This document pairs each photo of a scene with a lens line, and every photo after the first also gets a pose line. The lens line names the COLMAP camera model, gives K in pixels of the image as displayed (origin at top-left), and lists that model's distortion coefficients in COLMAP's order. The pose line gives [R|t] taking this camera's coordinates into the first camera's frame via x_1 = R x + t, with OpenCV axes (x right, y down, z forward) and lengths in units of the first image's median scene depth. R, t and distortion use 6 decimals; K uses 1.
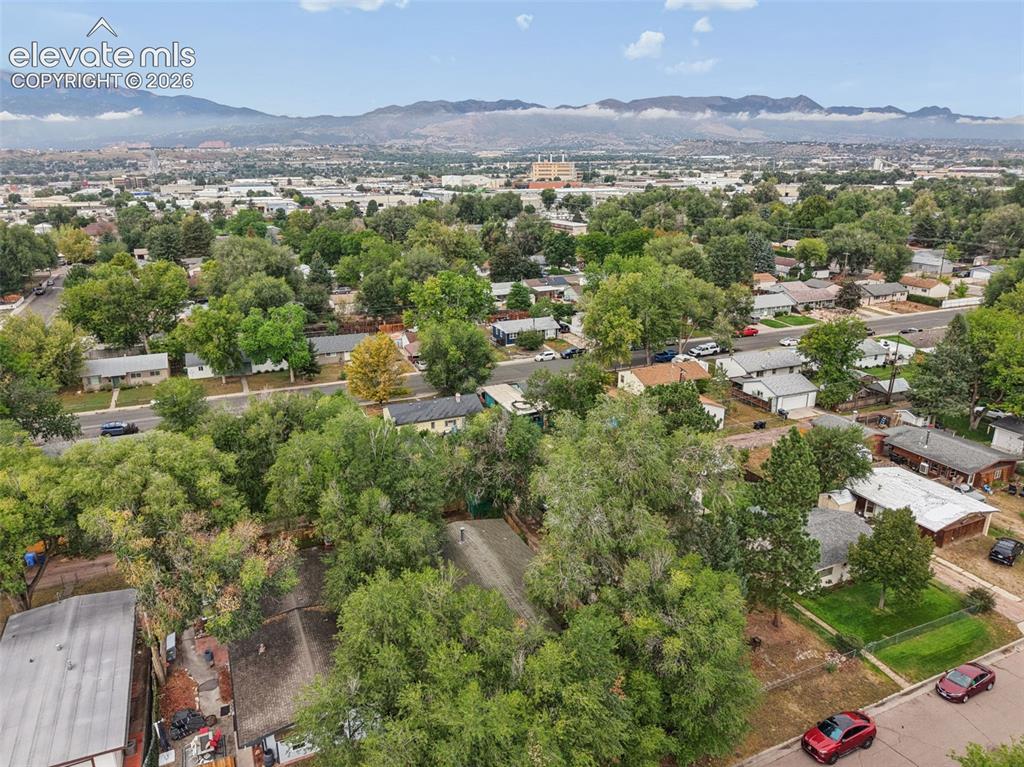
lens RADIAL K [[707.0, 0, 512.0], [0, 707.0, 383.5], [0, 0, 1]] dist [0.043997, -0.052728]
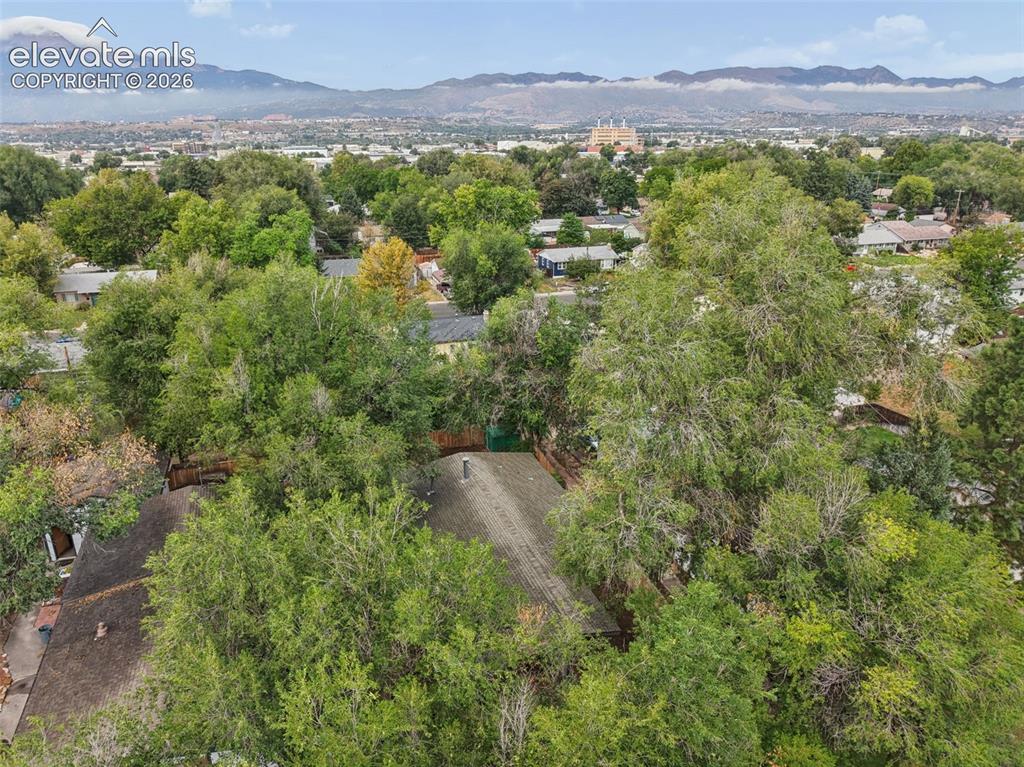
lens RADIAL K [[713.3, 0, 512.0], [0, 713.3, 383.5], [0, 0, 1]] dist [0.008027, 0.001505]
pose [[0.996984, 0.028630, -0.072137, 0.007347], [-0.026253, 0.999087, 0.033692, 0.045445], [0.073036, -0.031697, 0.996826, 0.143419]]
